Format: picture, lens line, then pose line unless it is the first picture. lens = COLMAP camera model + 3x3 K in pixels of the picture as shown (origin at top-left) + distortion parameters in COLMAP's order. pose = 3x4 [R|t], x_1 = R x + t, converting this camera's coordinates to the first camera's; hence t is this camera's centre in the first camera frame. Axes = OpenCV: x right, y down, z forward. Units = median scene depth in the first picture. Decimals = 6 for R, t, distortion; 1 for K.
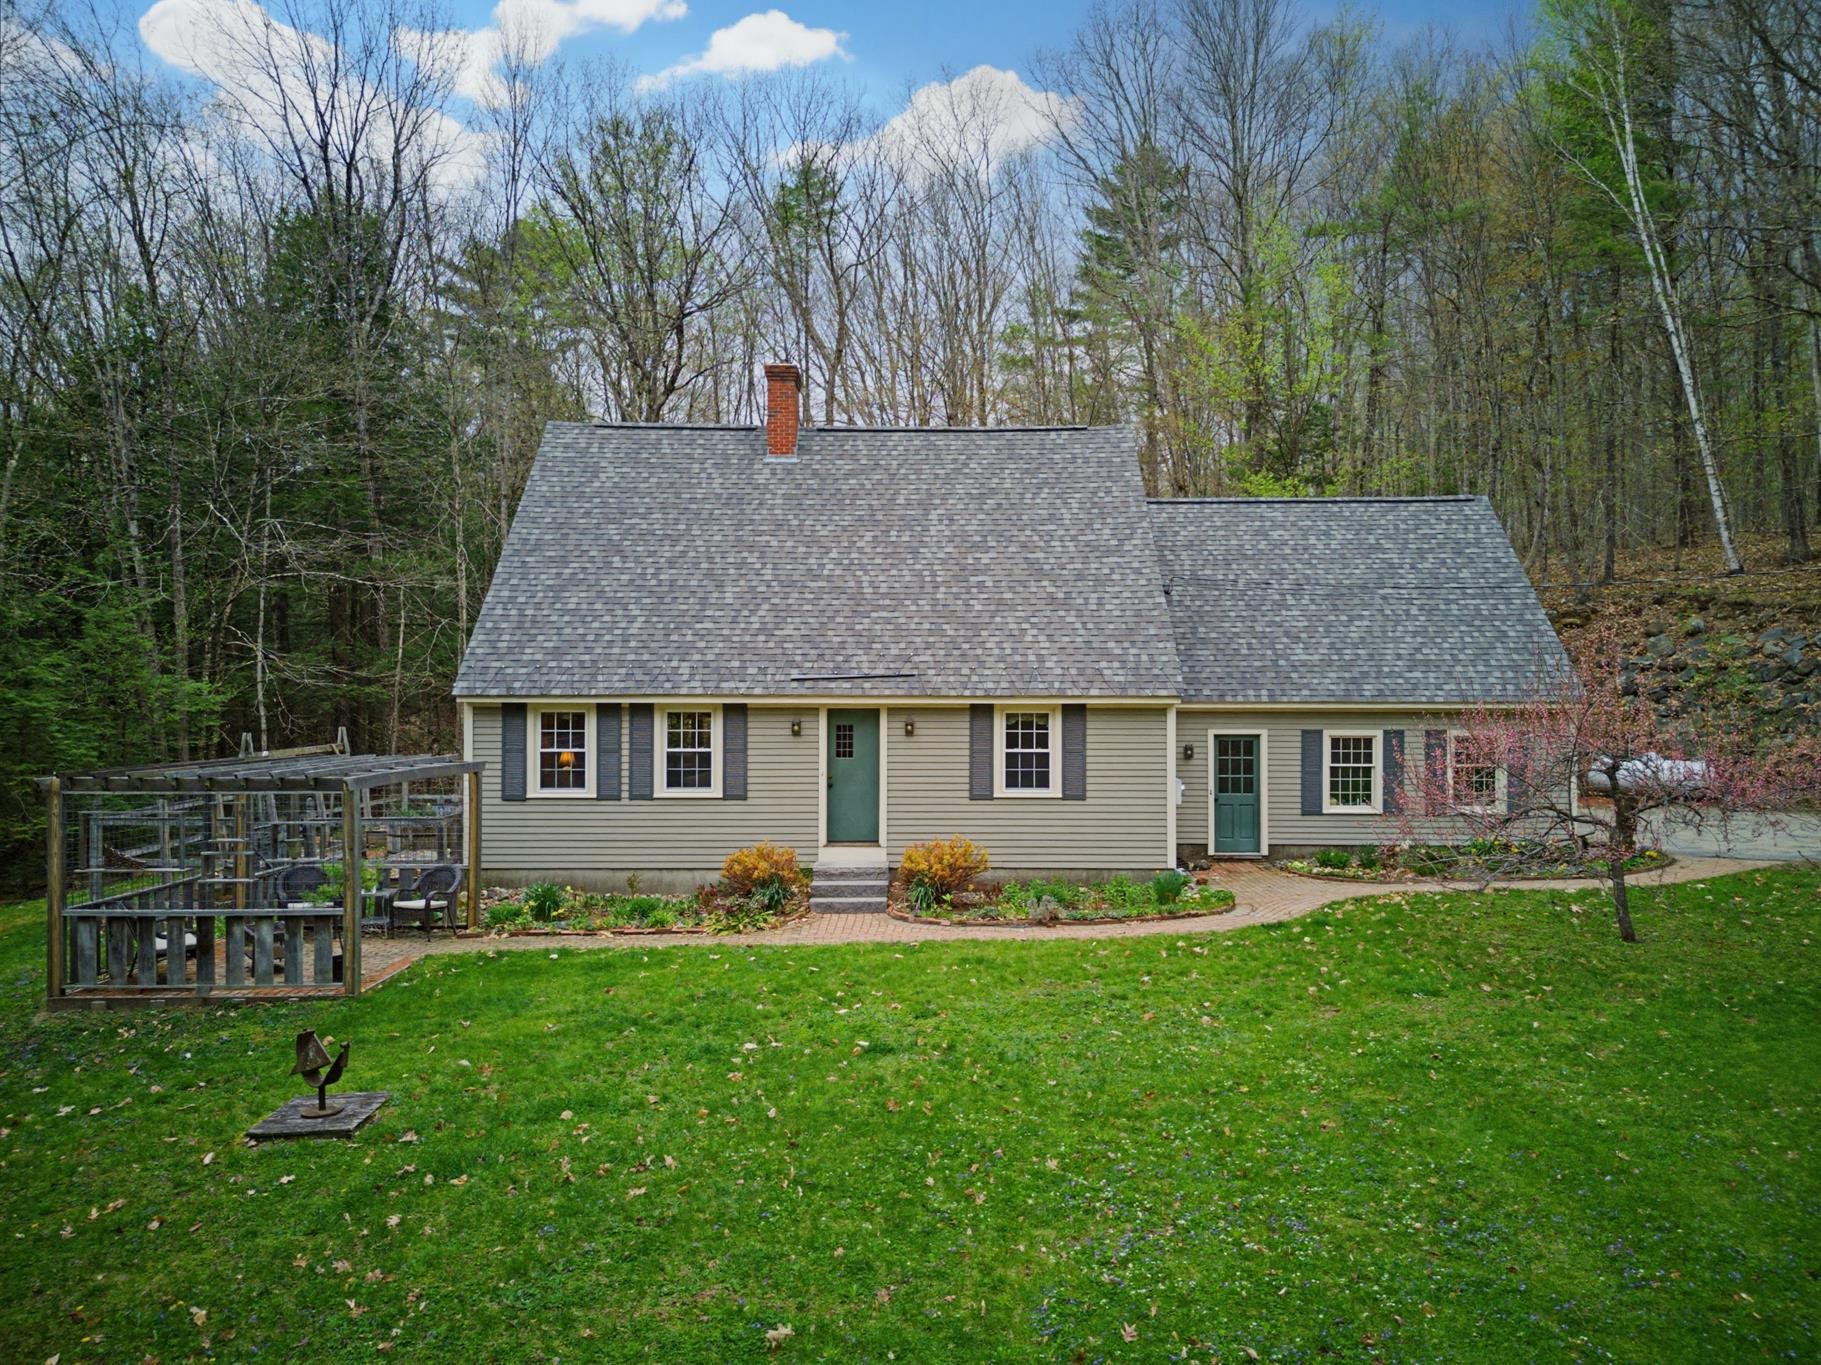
lens RADIAL K [[1263.7, 0, 920.3], [0, 1263.7, 701.5], [0, 0, 1]] dist [-0.030720, 0.000592]
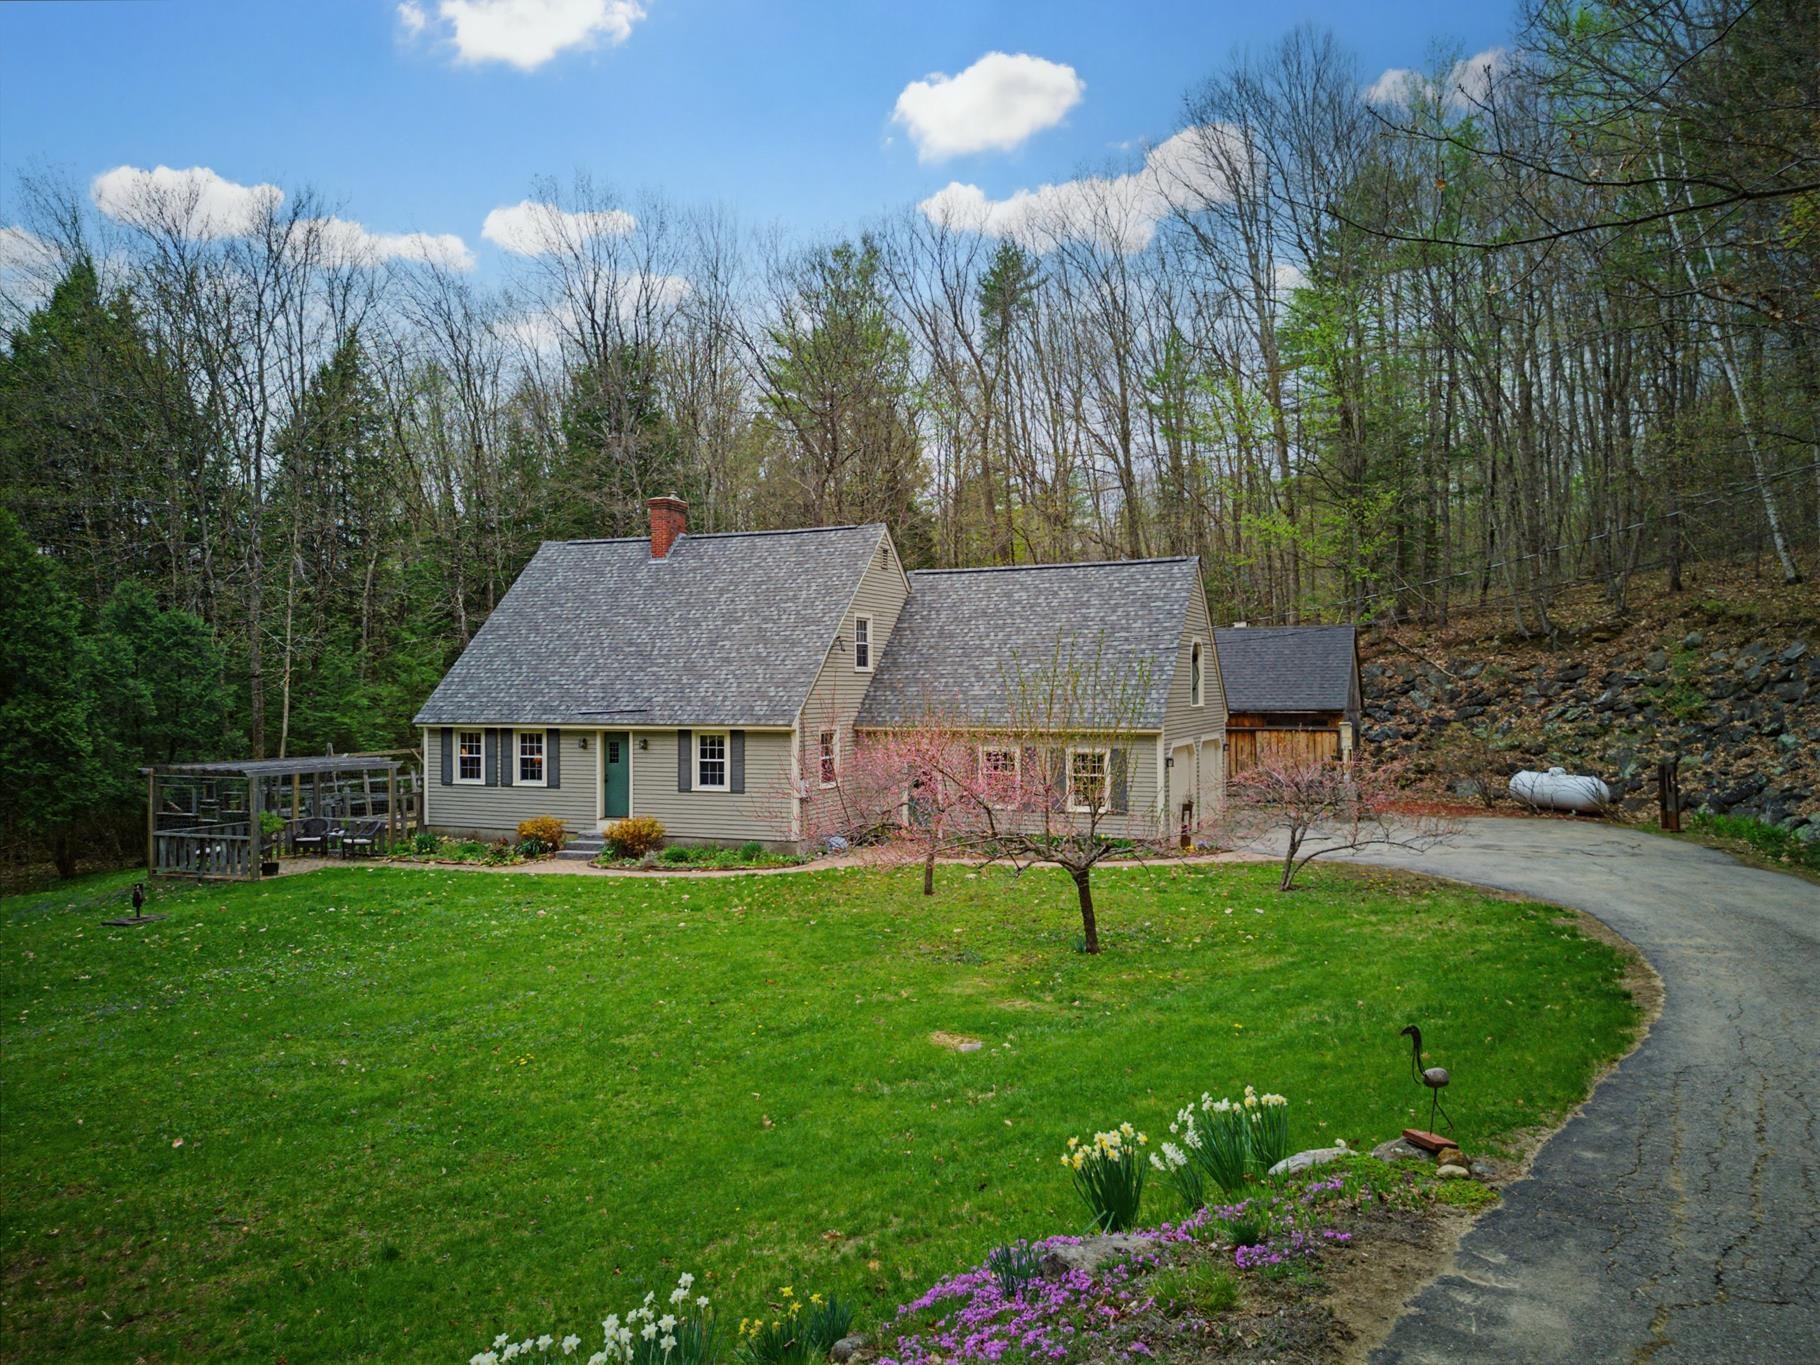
lens RADIAL K [[1263.0, 0, 922.2], [0, 1263.0, 664.9], [0, 0, 1]] dist [-0.030720, 0.000592]
pose [[0.915953, -0.016435, -0.400948, 0.927444], [0.003871, 0.999476, -0.032124, -0.025755], [0.401266, 0.027872, 0.915537, -0.286859]]
